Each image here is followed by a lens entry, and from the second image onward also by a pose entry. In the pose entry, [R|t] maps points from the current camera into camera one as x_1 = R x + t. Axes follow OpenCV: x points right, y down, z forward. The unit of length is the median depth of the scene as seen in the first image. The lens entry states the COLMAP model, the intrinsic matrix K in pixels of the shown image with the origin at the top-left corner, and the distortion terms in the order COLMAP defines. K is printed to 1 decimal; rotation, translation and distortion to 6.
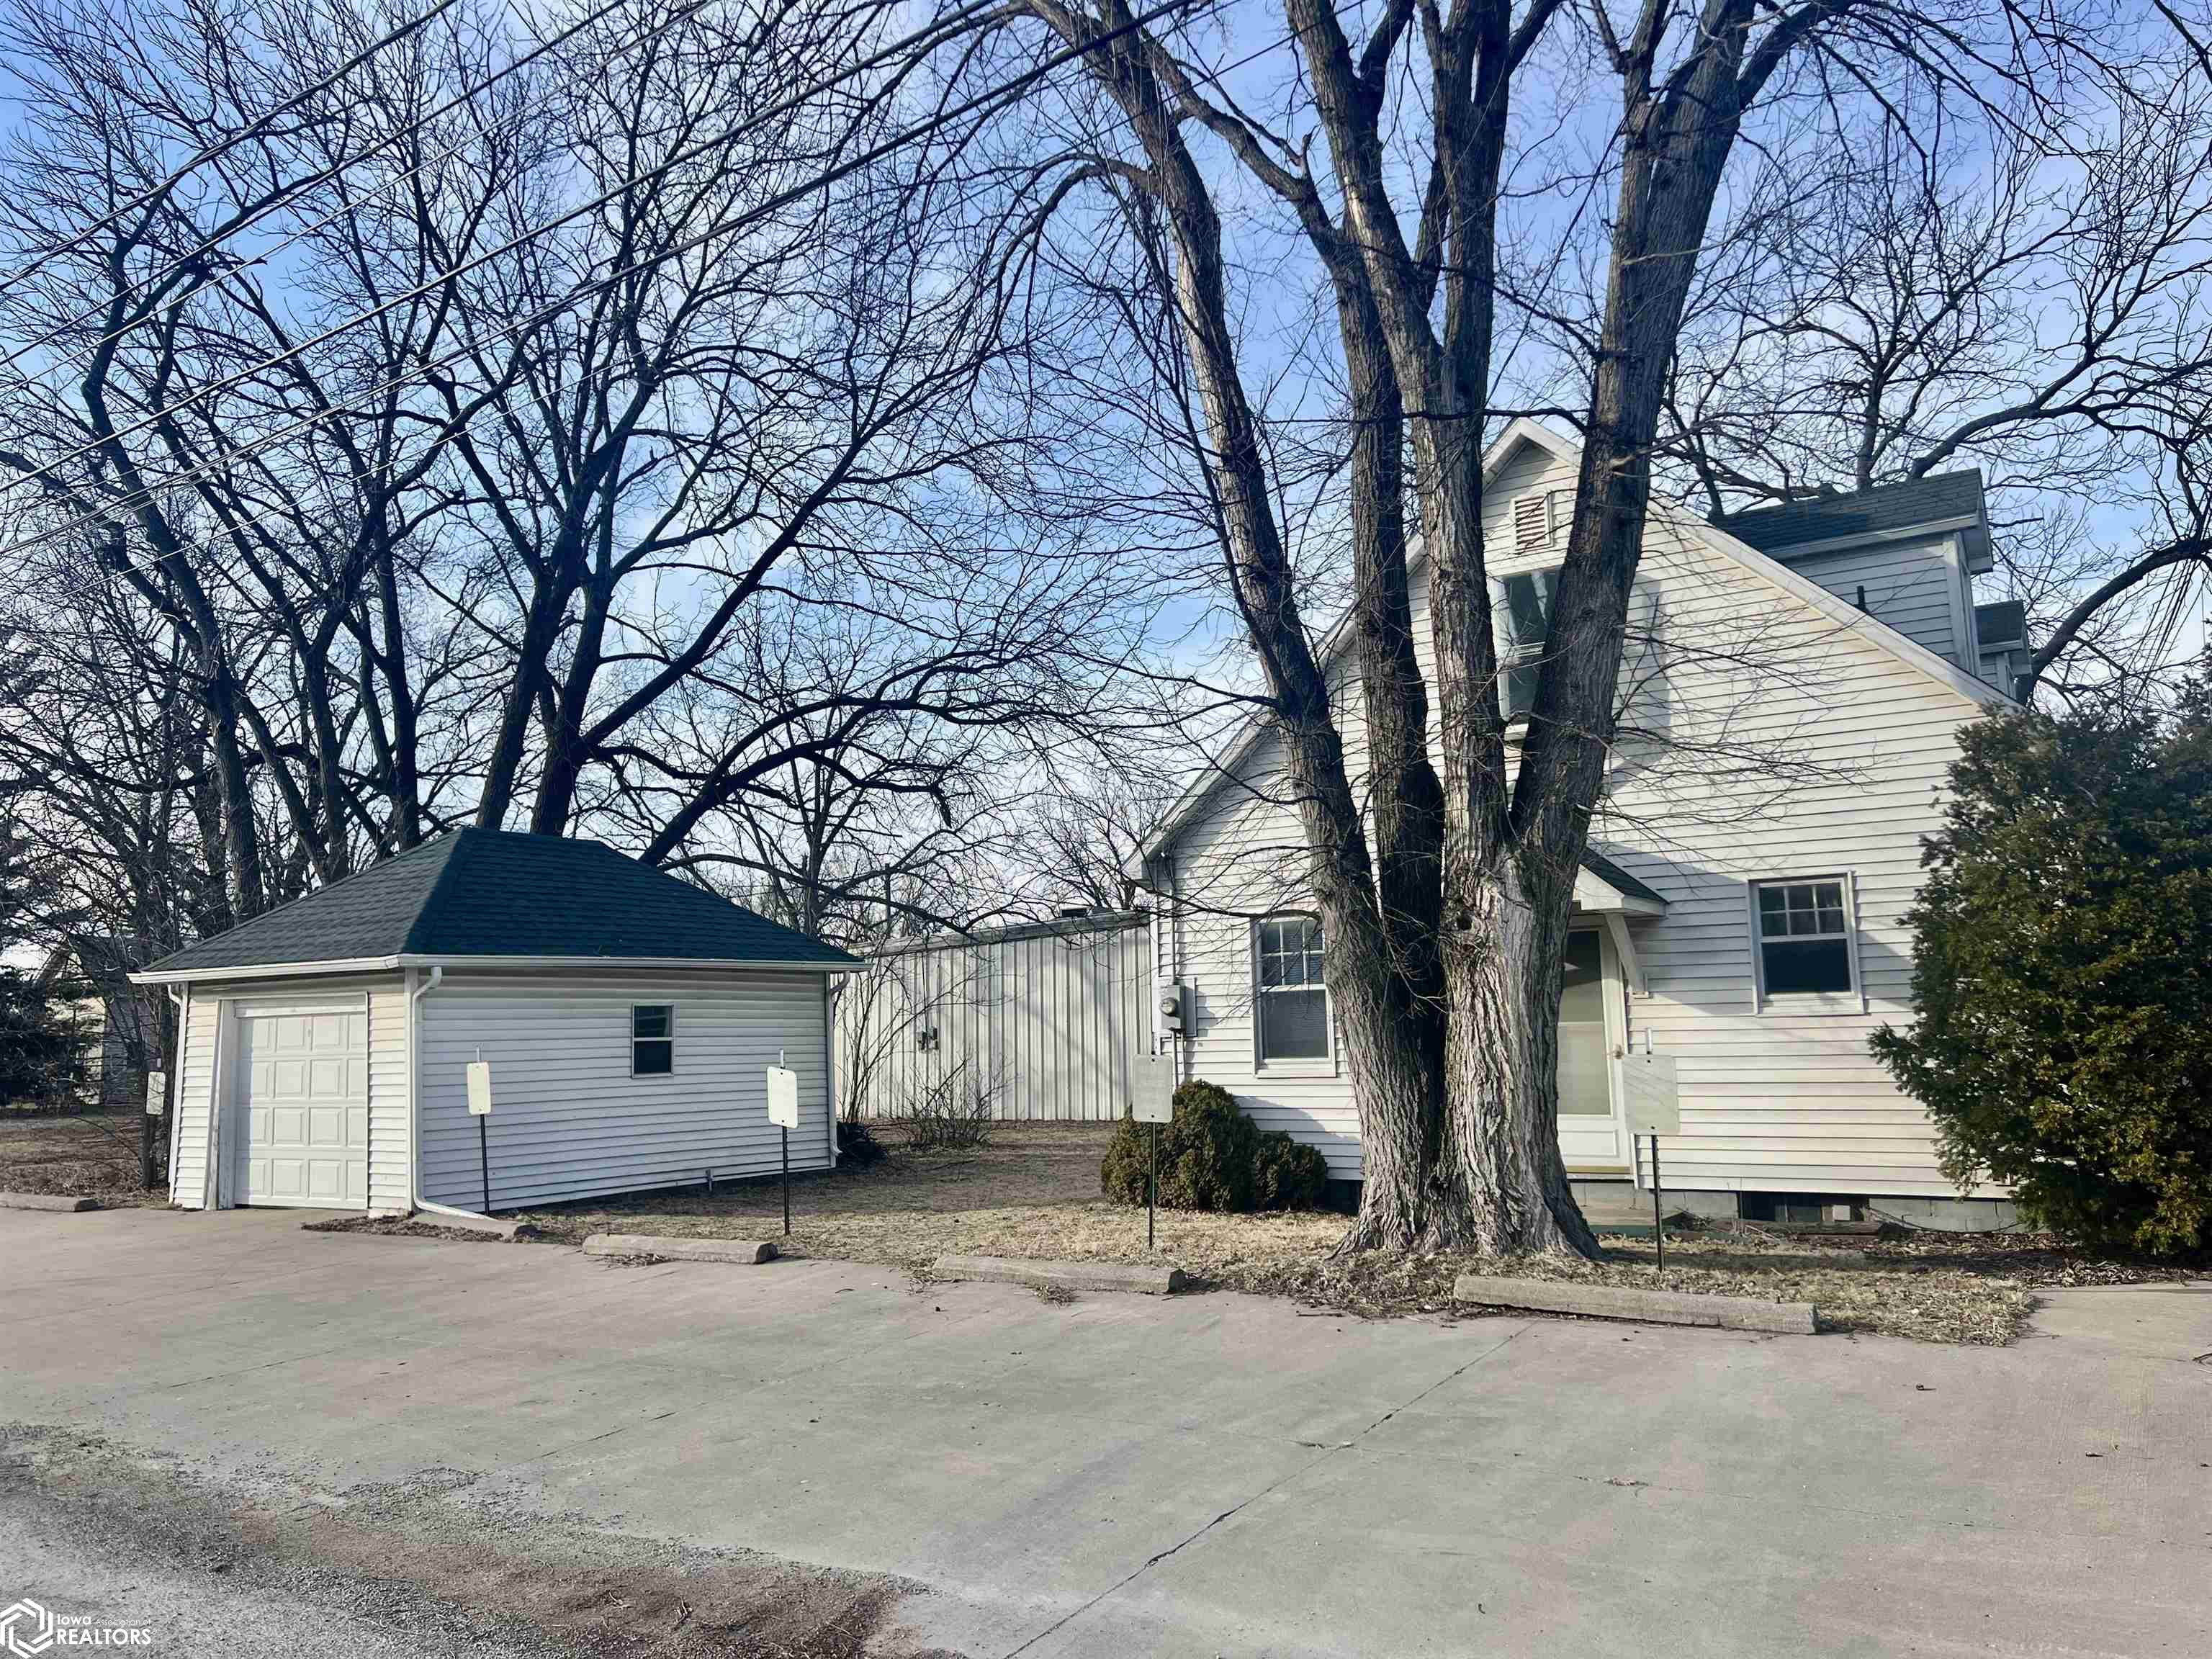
lens RADIAL K [[1667.1, 0, 1109.5], [0, 1667.1, 812.2], [0, 0, 1]] dist [0.052172, -0.006166]
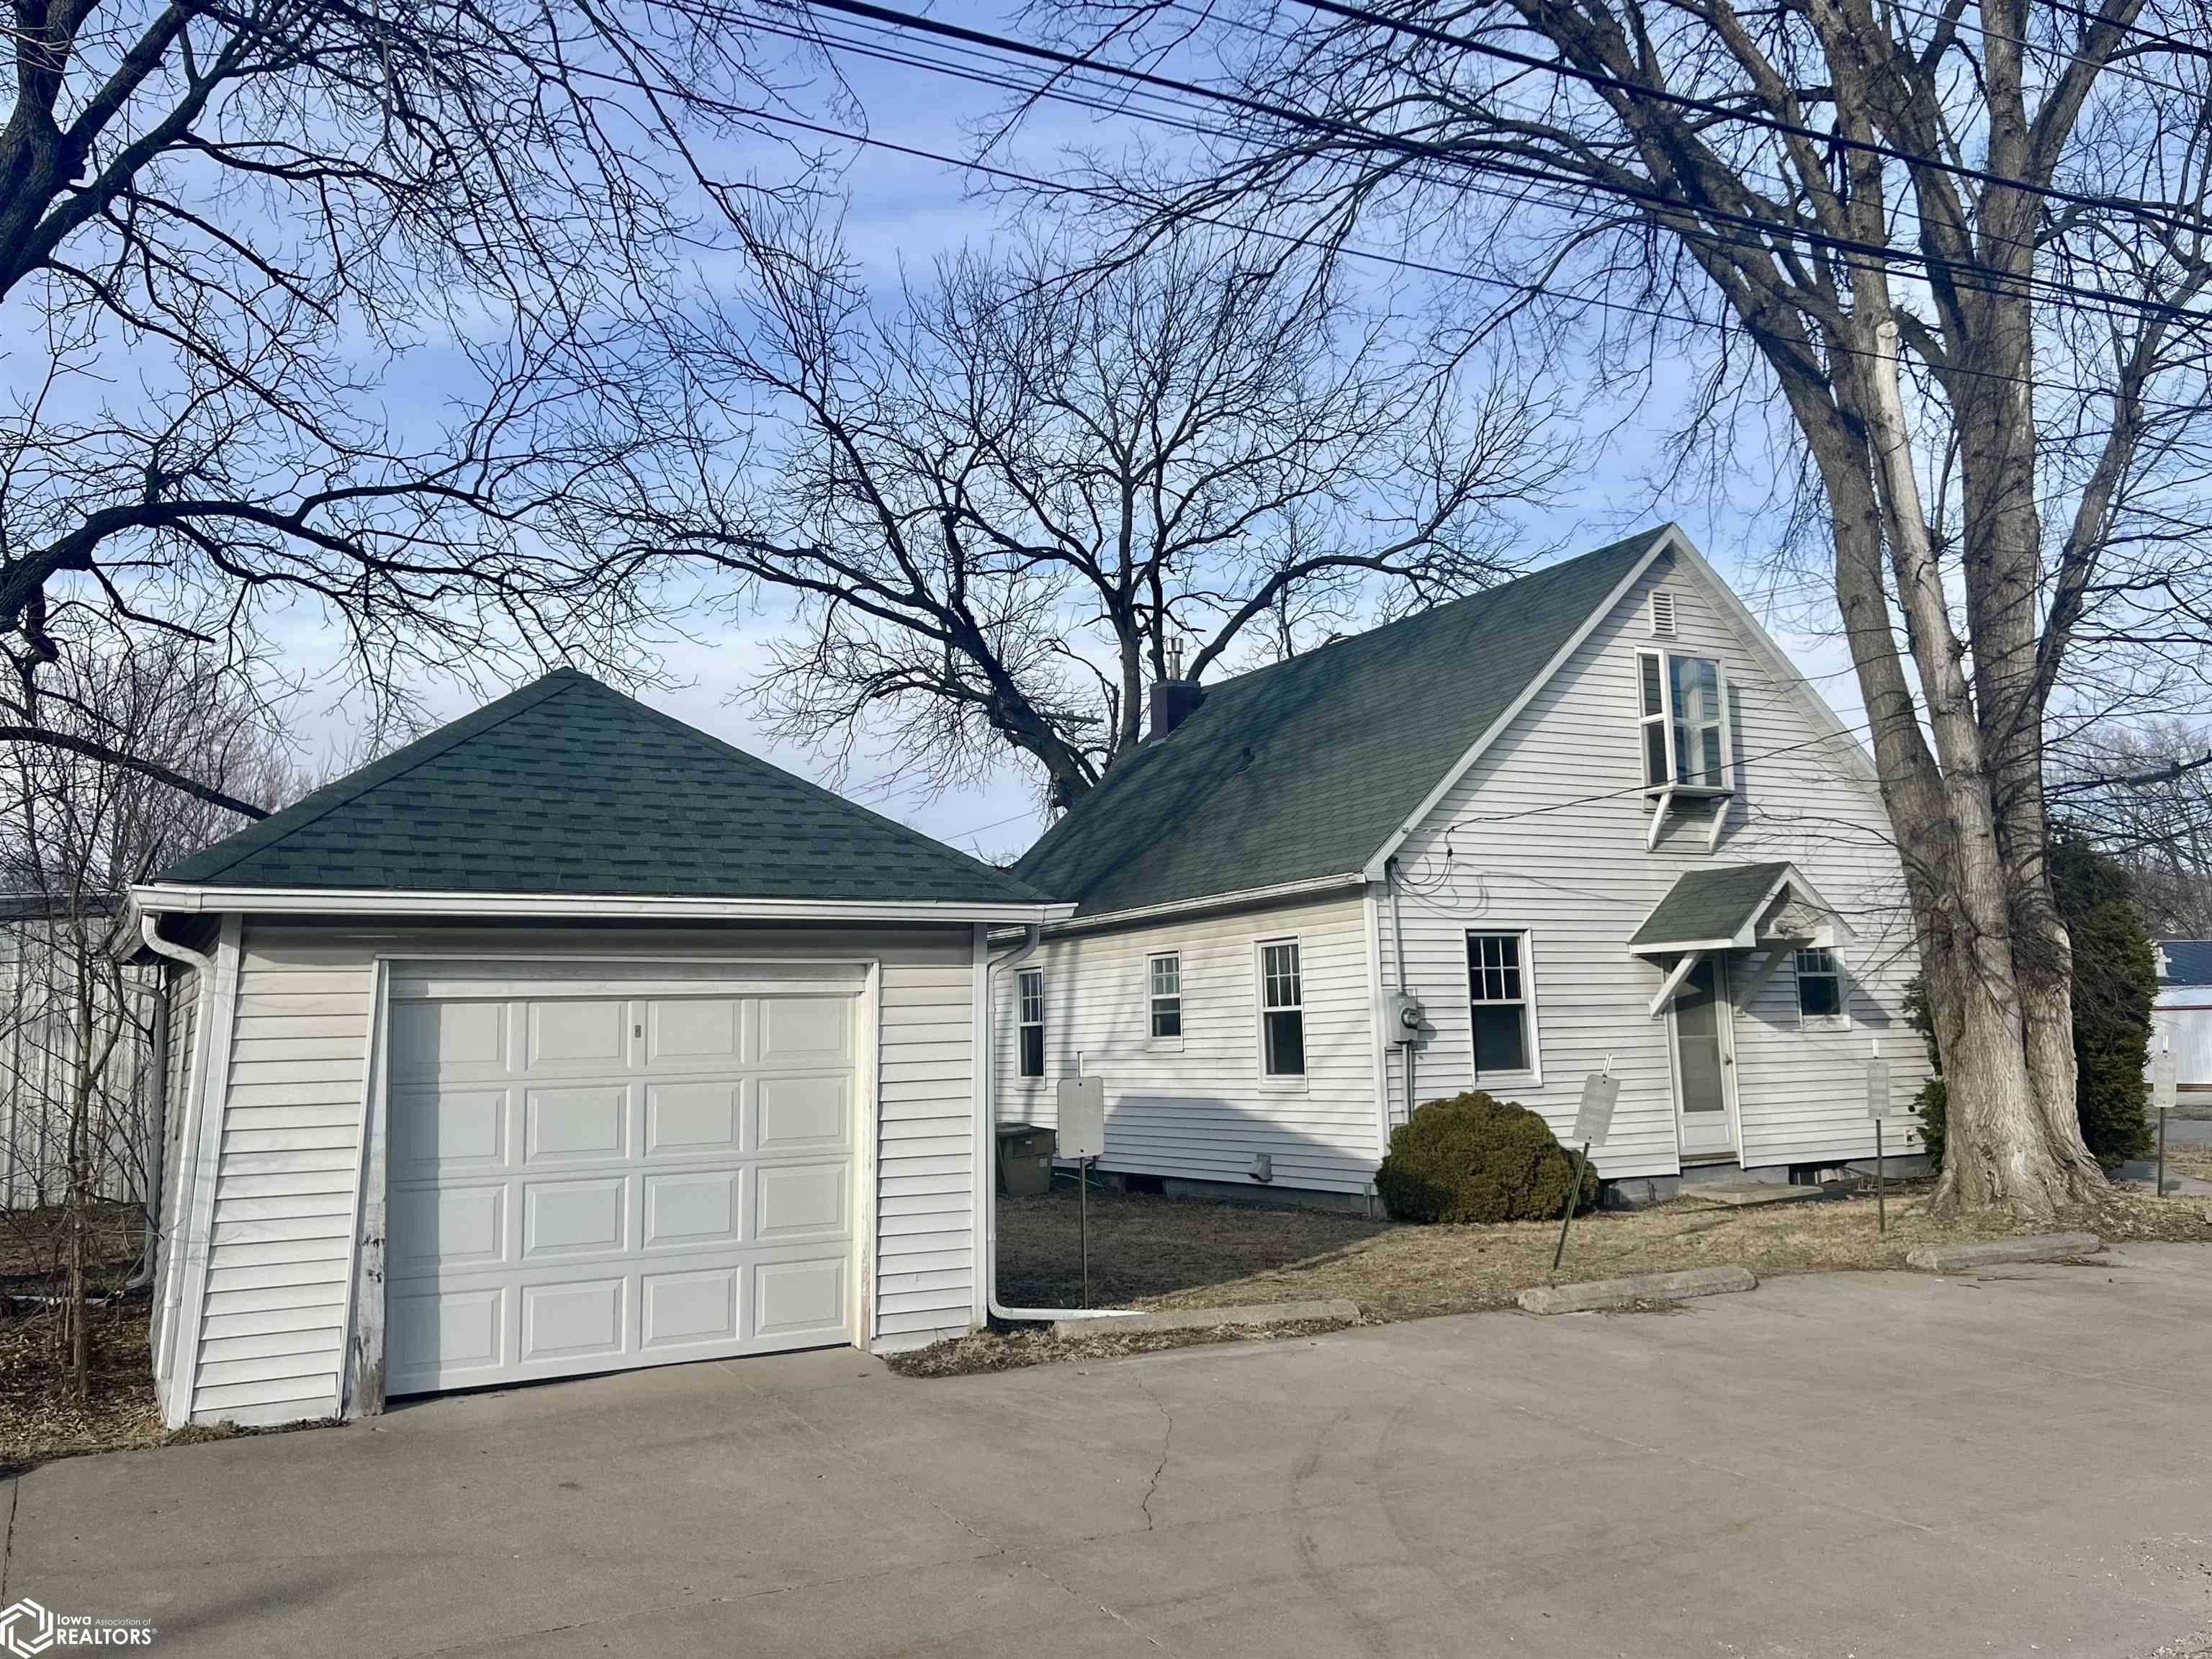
lens RADIAL K [[1889.4, 0, 1103.4], [0, 1889.4, 819.4], [0, 0, 1]] dist [0.082426, -0.047338]
pose [[0.464430, 0.112857, 0.878389, -1.027946], [-0.103313, 0.991979, -0.072827, 0.103047], [-0.879563, -0.056926, 0.472365, 0.660733]]
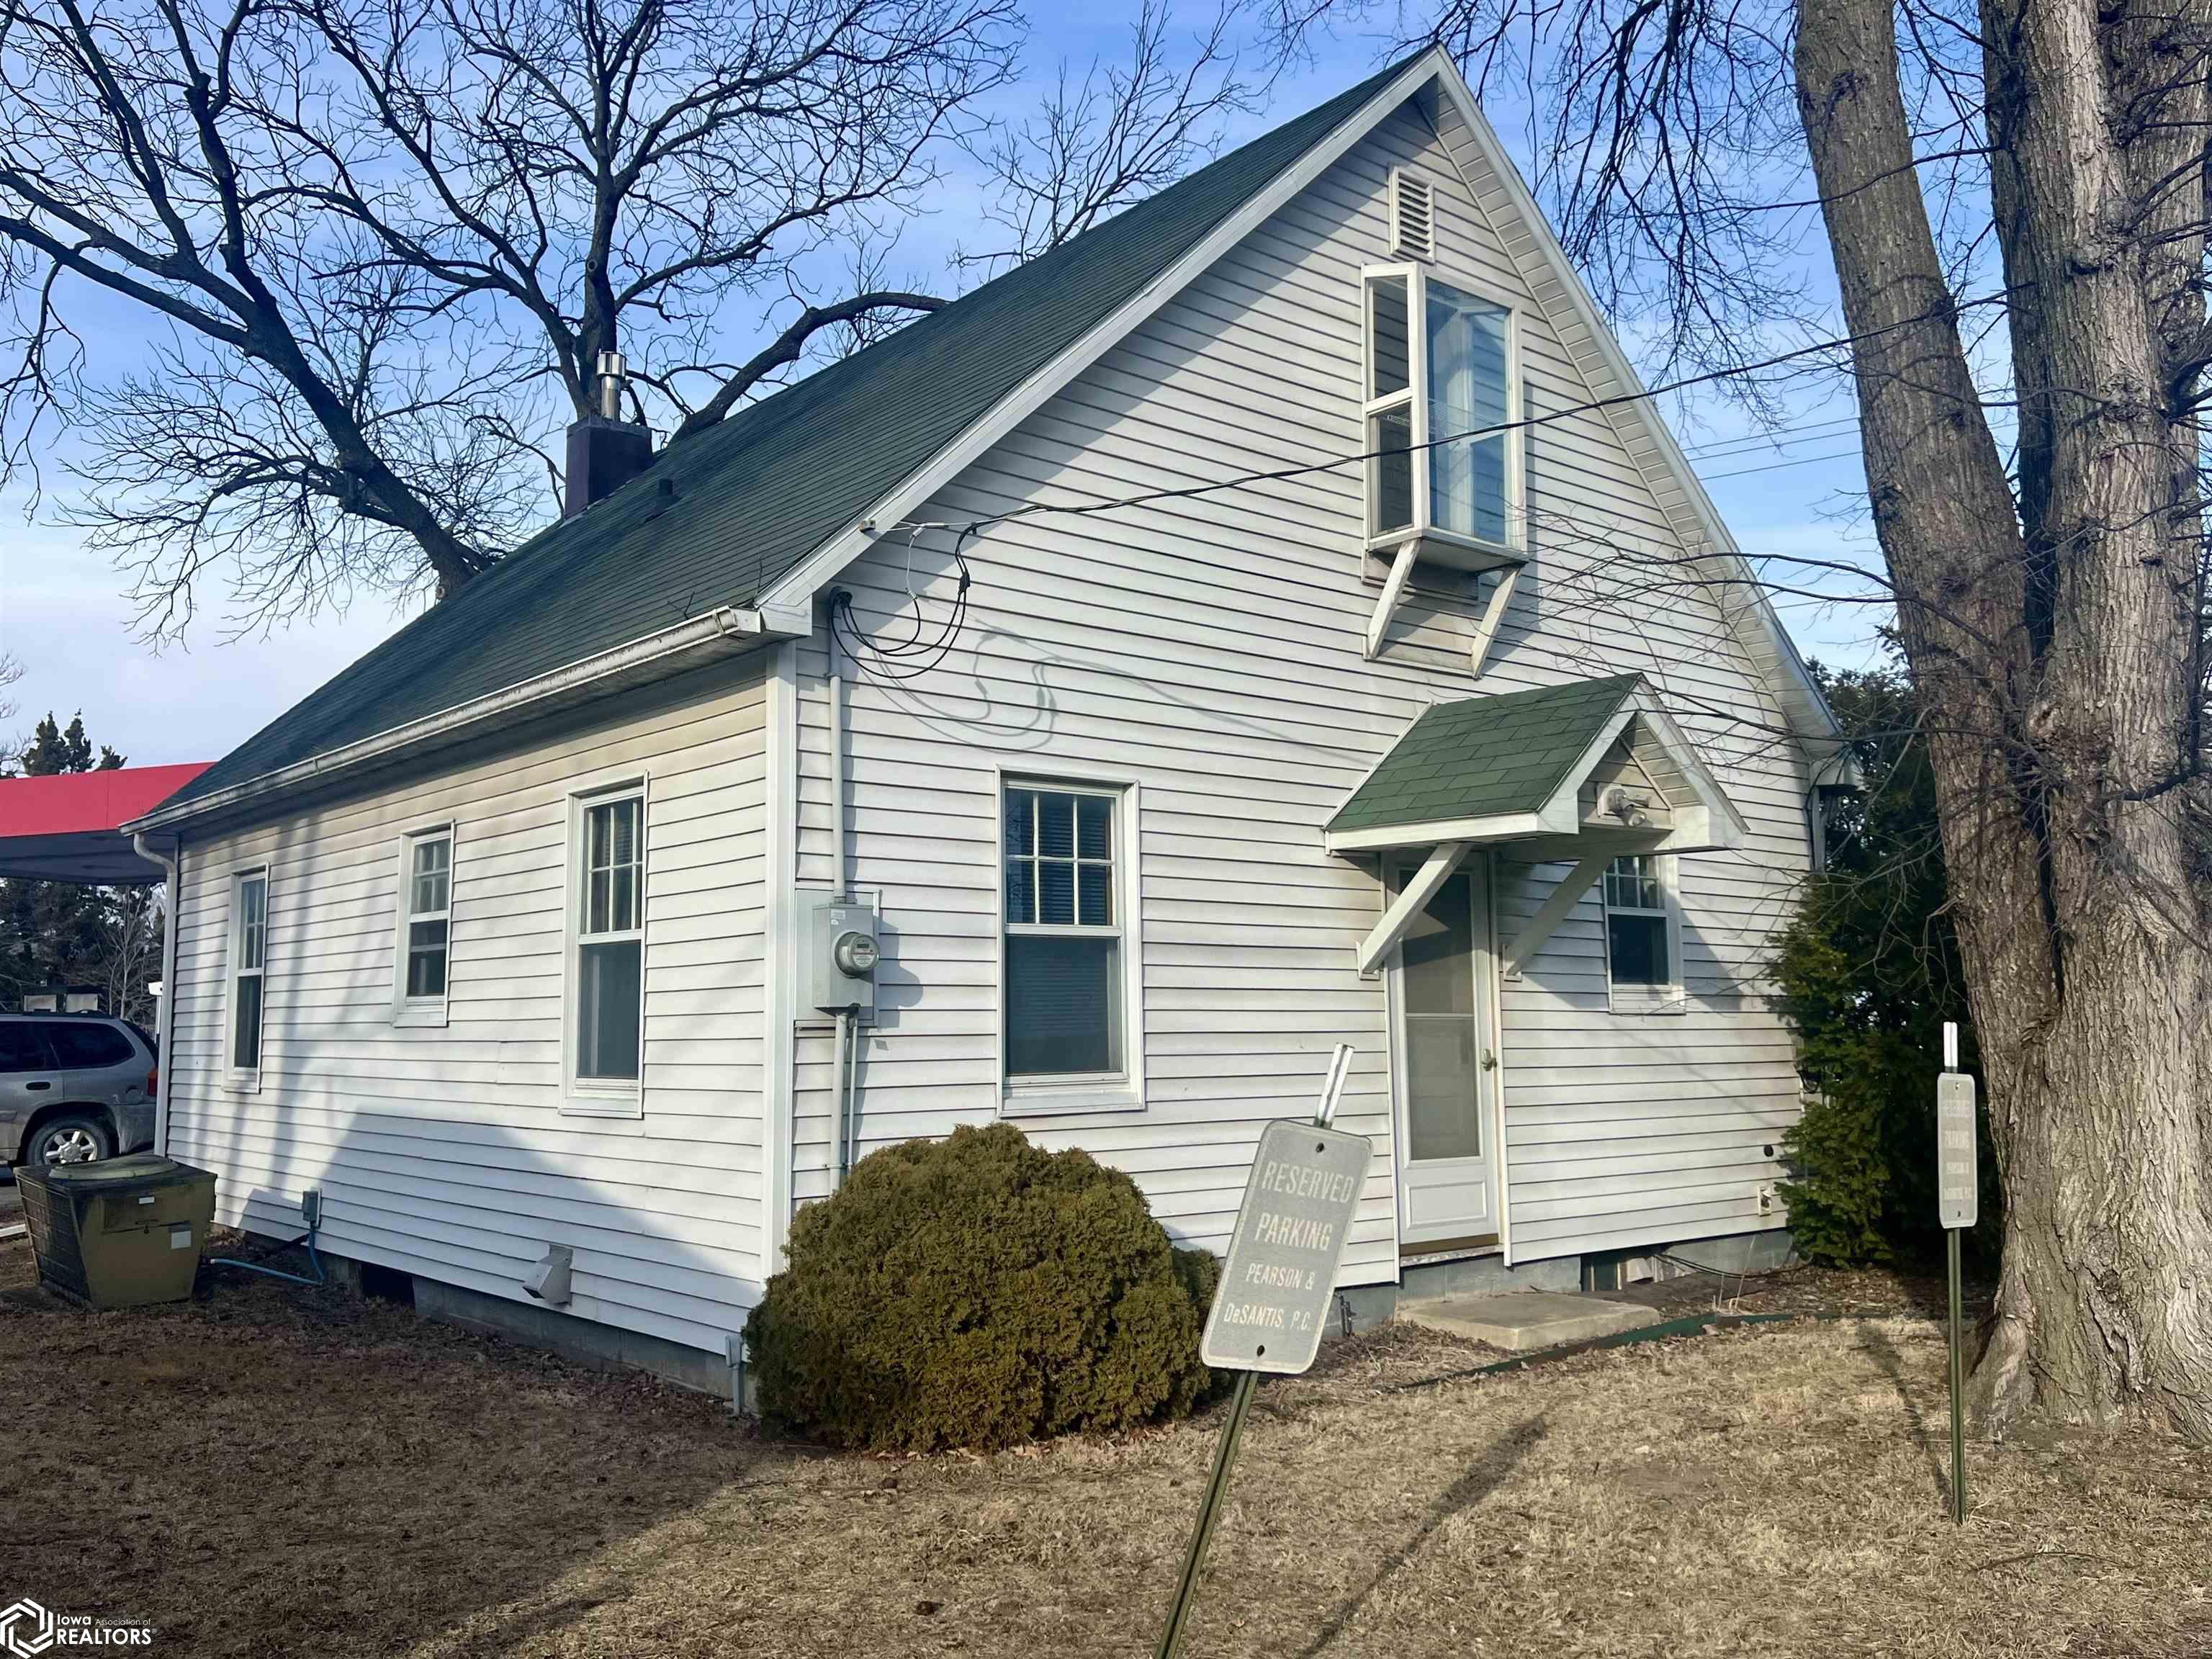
lens RADIAL K [[1889.4, 0, 1095.8], [0, 1889.4, 817.1], [0, 0, 1]] dist [0.082426, -0.047338]
pose [[0.297476, 0.125097, 0.946498, -0.408273], [-0.133677, 0.987070, -0.088446, 0.118869], [-0.945325, -0.100214, 0.310352, 0.813404]]
